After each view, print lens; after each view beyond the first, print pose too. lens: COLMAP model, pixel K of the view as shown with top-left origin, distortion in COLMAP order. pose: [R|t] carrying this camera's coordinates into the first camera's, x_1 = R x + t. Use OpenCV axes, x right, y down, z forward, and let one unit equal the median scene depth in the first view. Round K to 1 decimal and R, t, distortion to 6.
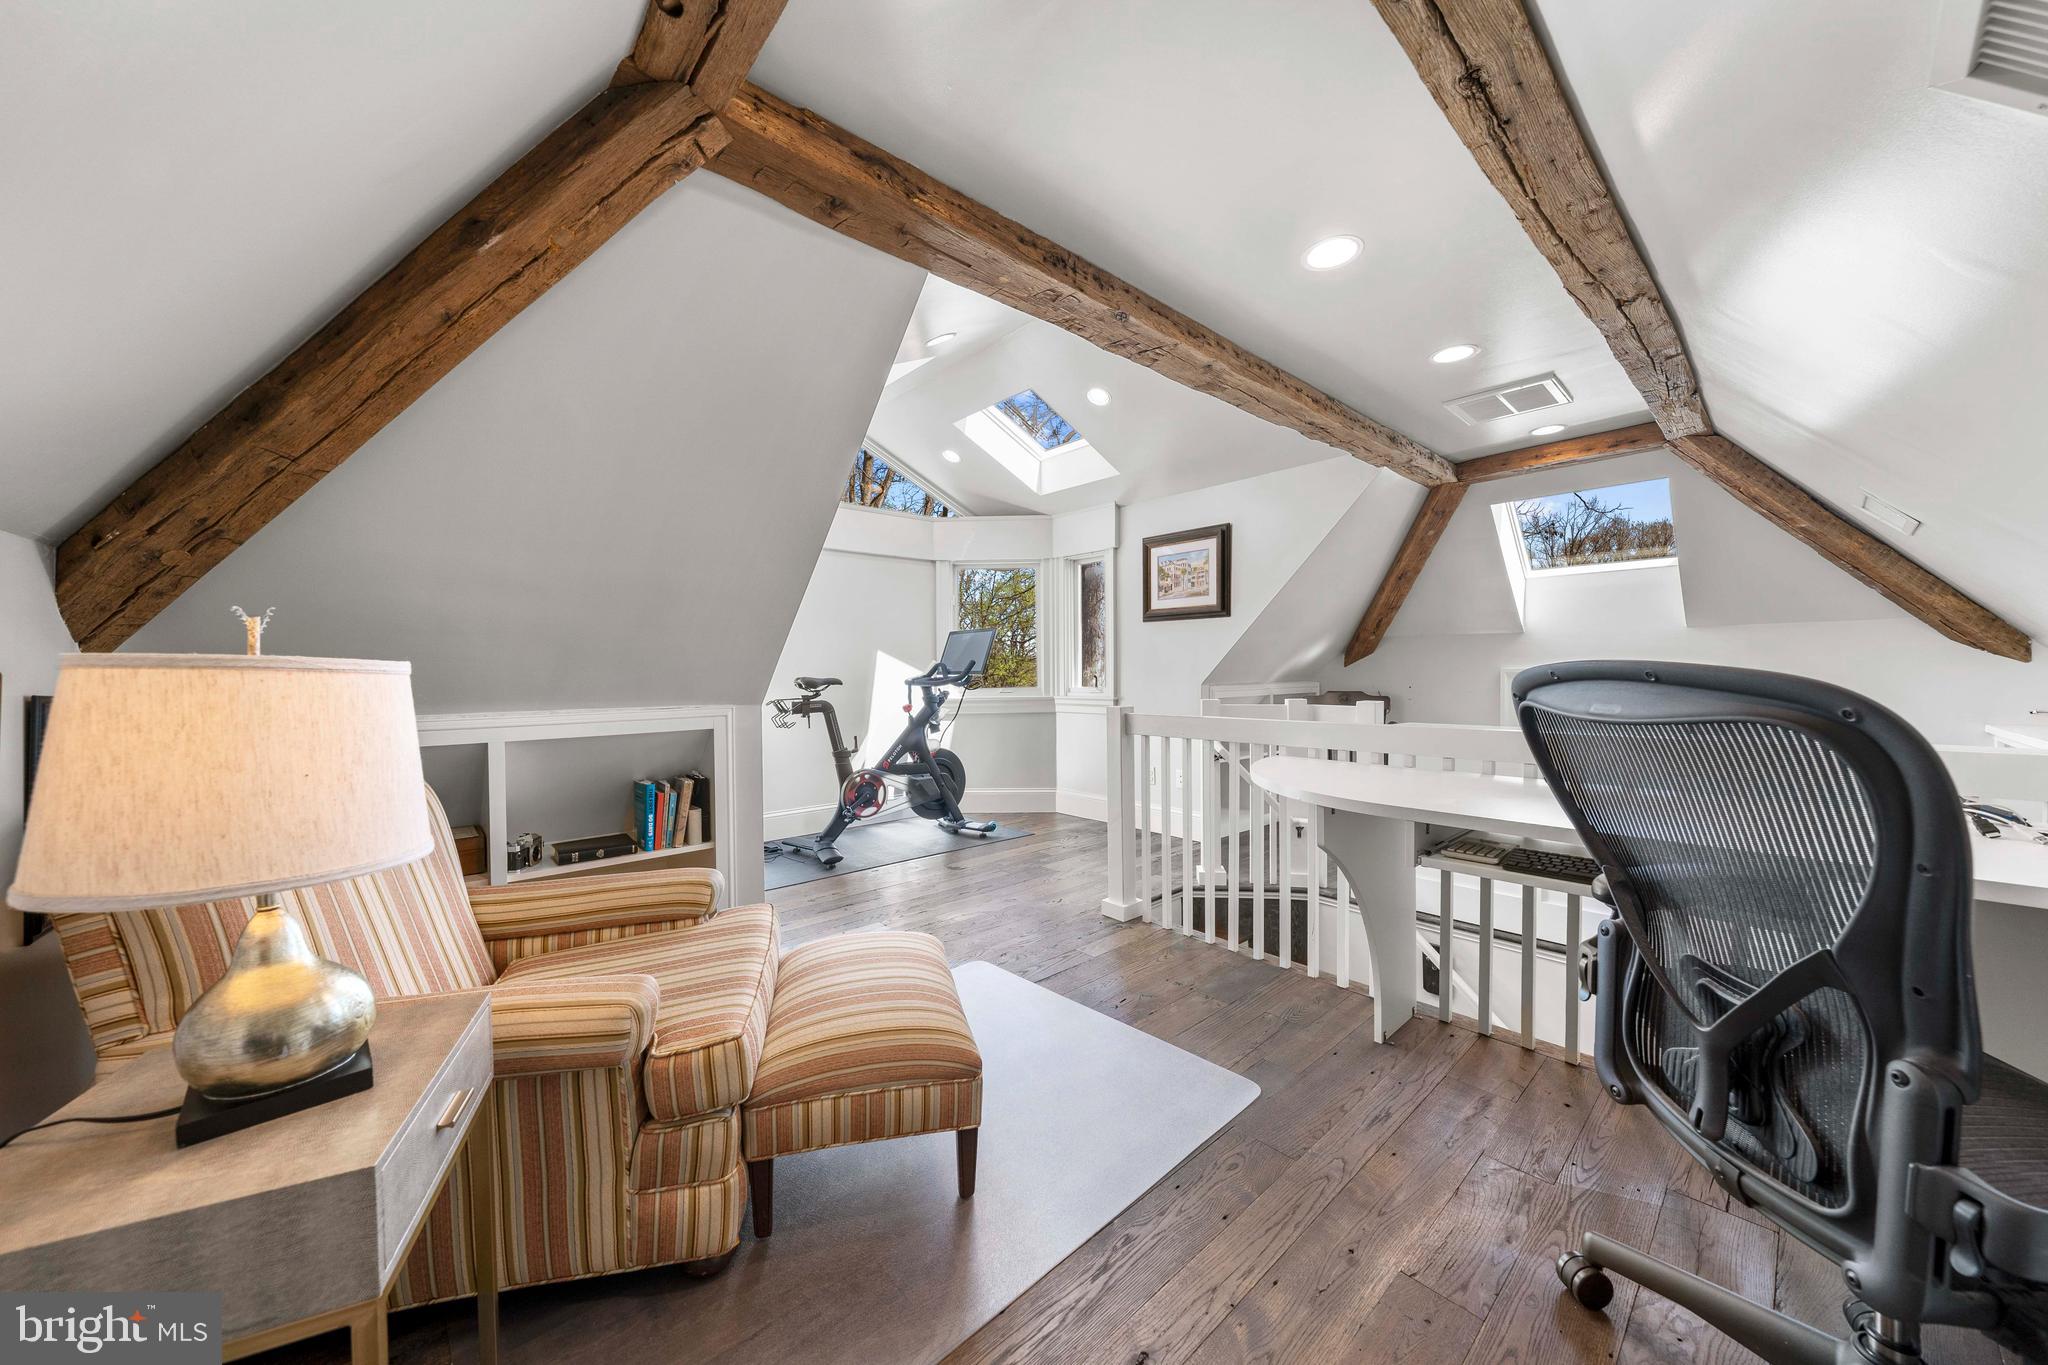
lens RADIAL K [[721.5, 0, 1034.3], [0, 721.5, 701.8], [0, 0, 1]] dist [-0.005451, -0.000135]
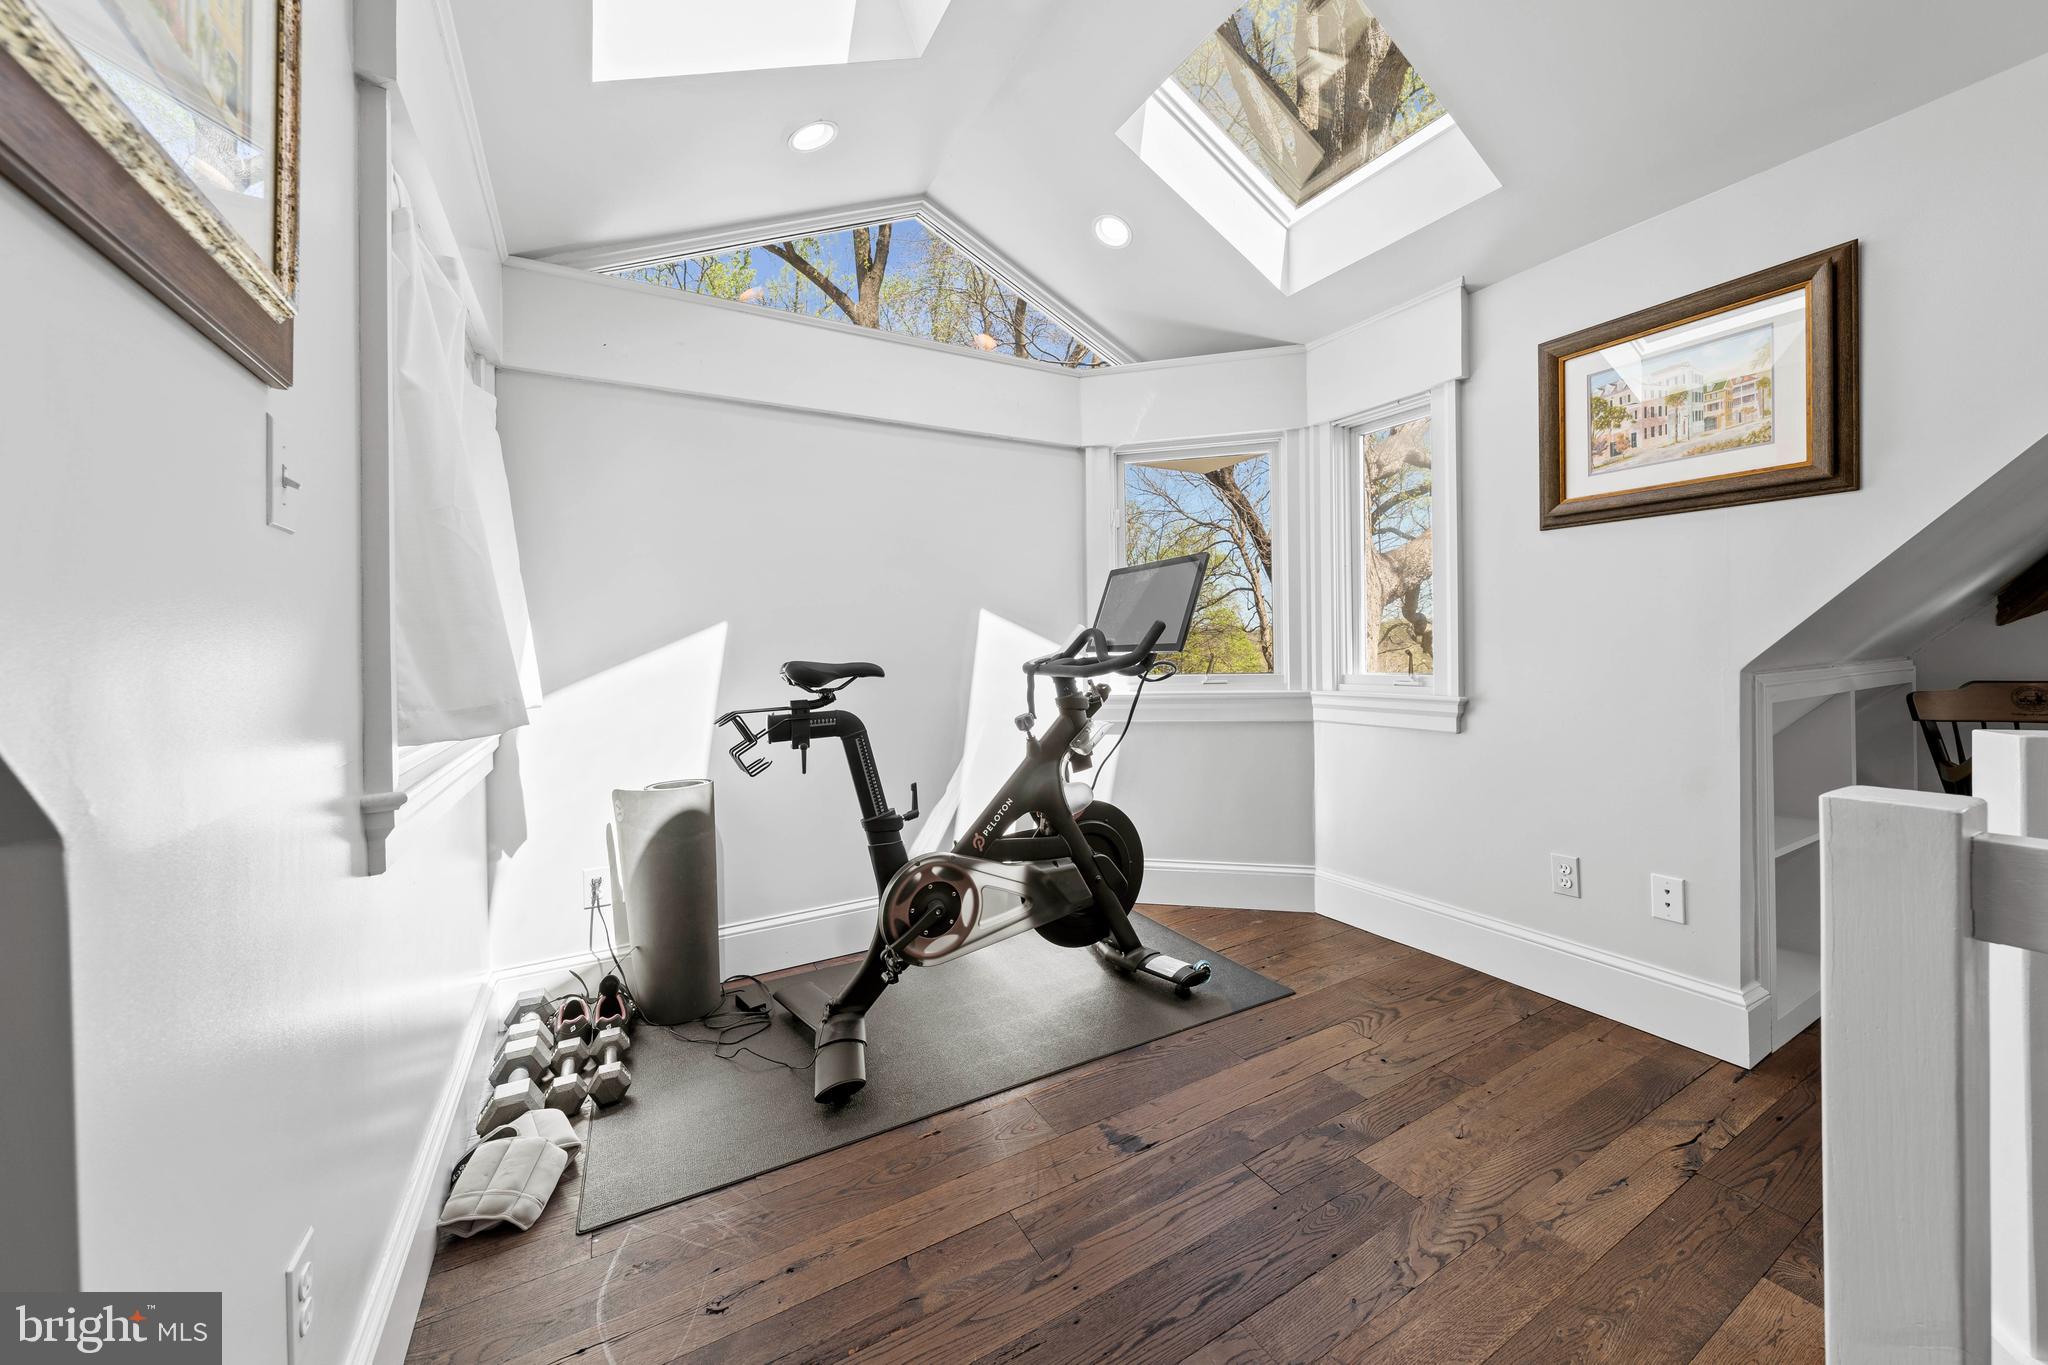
lens RADIAL K [[721.5, 0, 1047.3], [0, 721.5, 651.6], [0, 0, 1]] dist [-0.005451, -0.000135]
pose [[0.979044, -0.008662, -0.203463, -0.060977], [0.001954, 0.999449, -0.033146, -0.022181], [0.203638, 0.032054, 0.978521, 0.520532]]
